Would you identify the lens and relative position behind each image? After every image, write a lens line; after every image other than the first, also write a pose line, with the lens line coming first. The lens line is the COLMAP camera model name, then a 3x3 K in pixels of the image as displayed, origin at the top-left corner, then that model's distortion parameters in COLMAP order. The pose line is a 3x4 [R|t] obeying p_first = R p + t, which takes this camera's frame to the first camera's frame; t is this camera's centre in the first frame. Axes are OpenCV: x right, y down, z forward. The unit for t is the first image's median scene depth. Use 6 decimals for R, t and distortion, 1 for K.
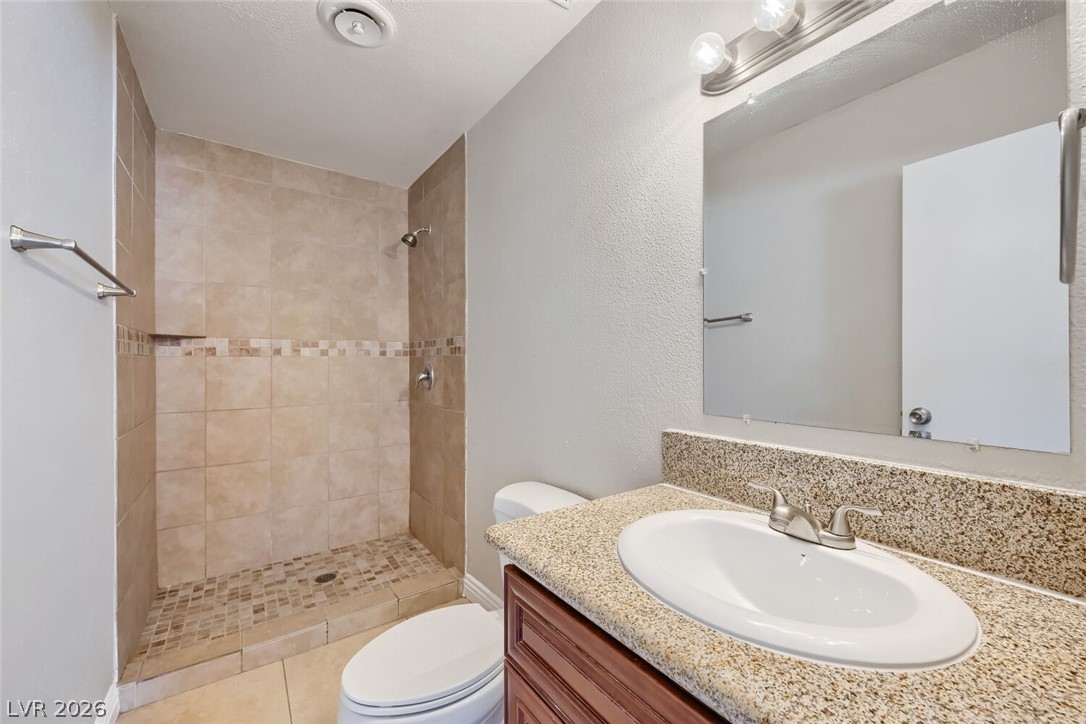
lens RADIAL K [[433.8, 0, 546.6], [0, 433.8, 363.7], [0, 0, 1]] dist [0.003515, -0.000235]
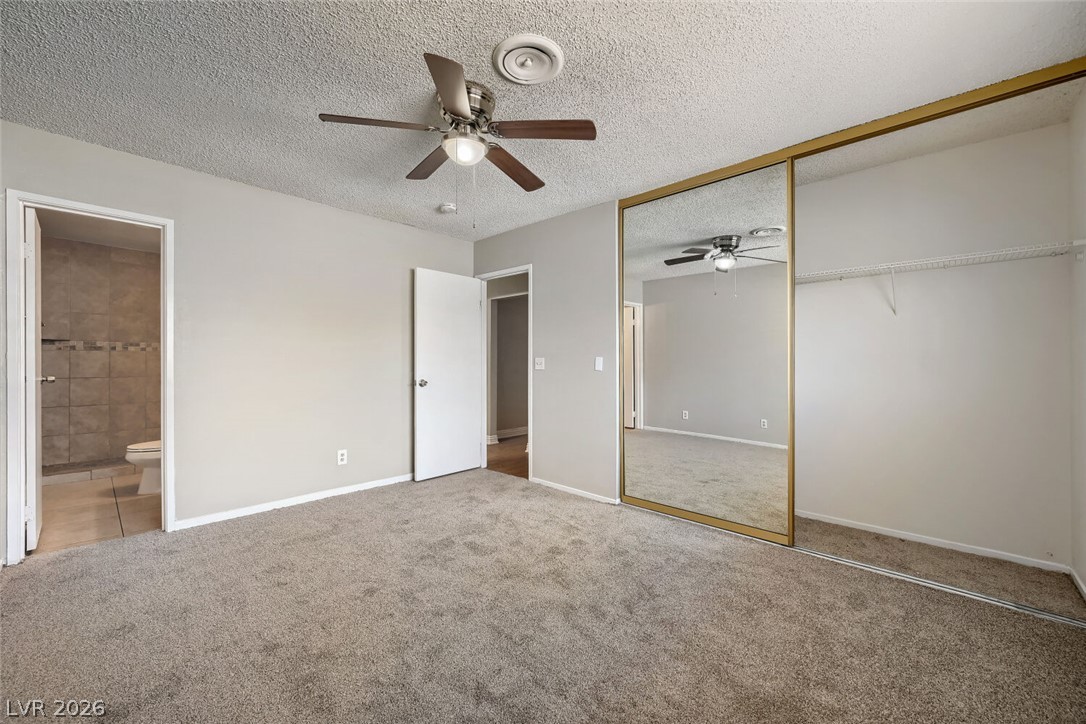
lens RADIAL K [[433.8, 0, 541.0], [0, 433.8, 365.2], [0, 0, 1]] dist [0.003515, -0.000235]
pose [[0.981478, 0.008354, 0.191394, 0.865326], [-0.009803, 0.999930, 0.006621, 0.015436], [-0.191325, -0.008375, 0.981491, -1.245362]]
